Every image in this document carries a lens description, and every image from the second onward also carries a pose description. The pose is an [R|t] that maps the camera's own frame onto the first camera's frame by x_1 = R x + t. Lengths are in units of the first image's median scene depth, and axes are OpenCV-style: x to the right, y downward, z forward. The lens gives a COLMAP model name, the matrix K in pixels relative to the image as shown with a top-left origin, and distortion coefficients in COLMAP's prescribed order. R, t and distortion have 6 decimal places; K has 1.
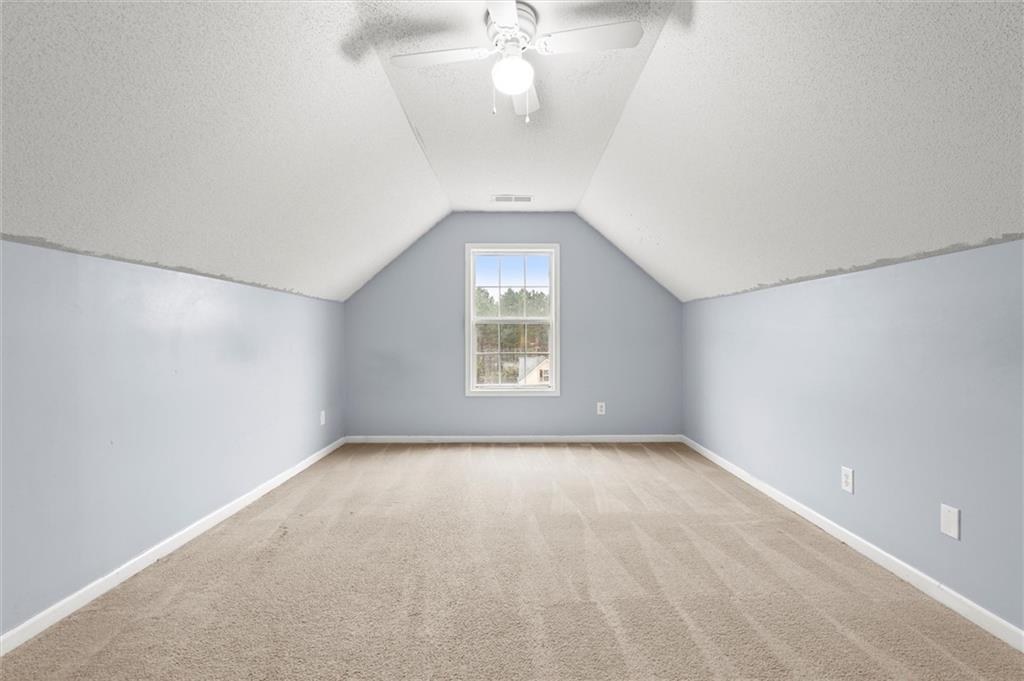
lens RADIAL K [[475.9, 0, 513.0], [0, 475.9, 339.9], [0, 0, 1]] dist [-0.005514, 0.001800]
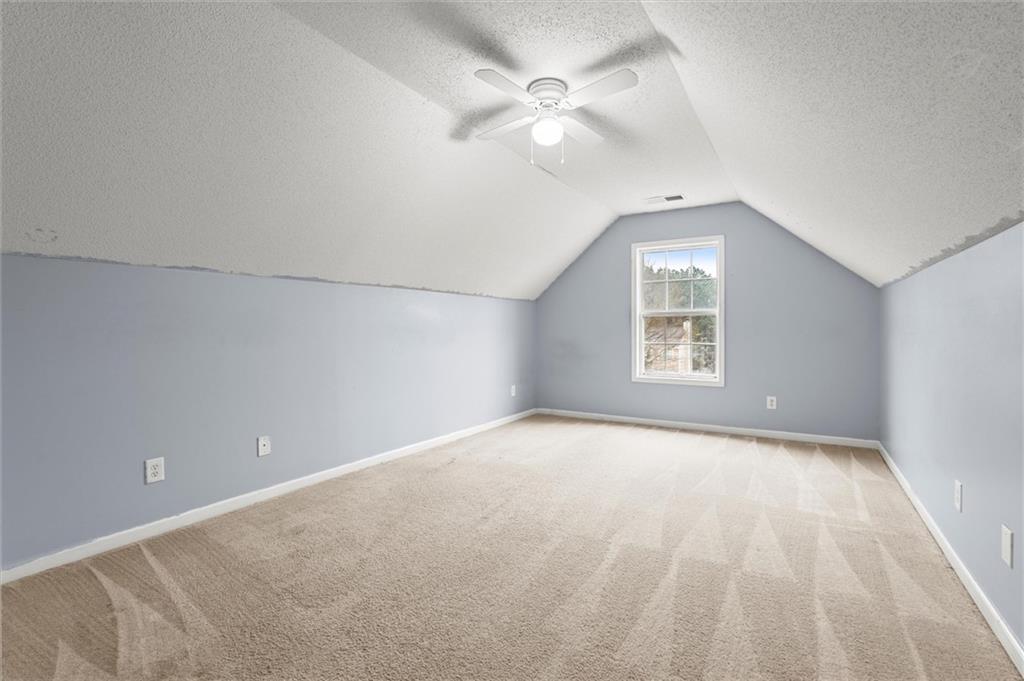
lens RADIAL K [[461.0, 0, 514.7], [0, 461.0, 339.5], [0, 0, 1]] dist [-0.006482, -0.000443]
pose [[0.852643, 0.012019, -0.522355, 0.301105], [-0.001922, 0.999801, 0.019868, -0.000786], [0.522490, -0.015936, 0.852496, -0.077416]]
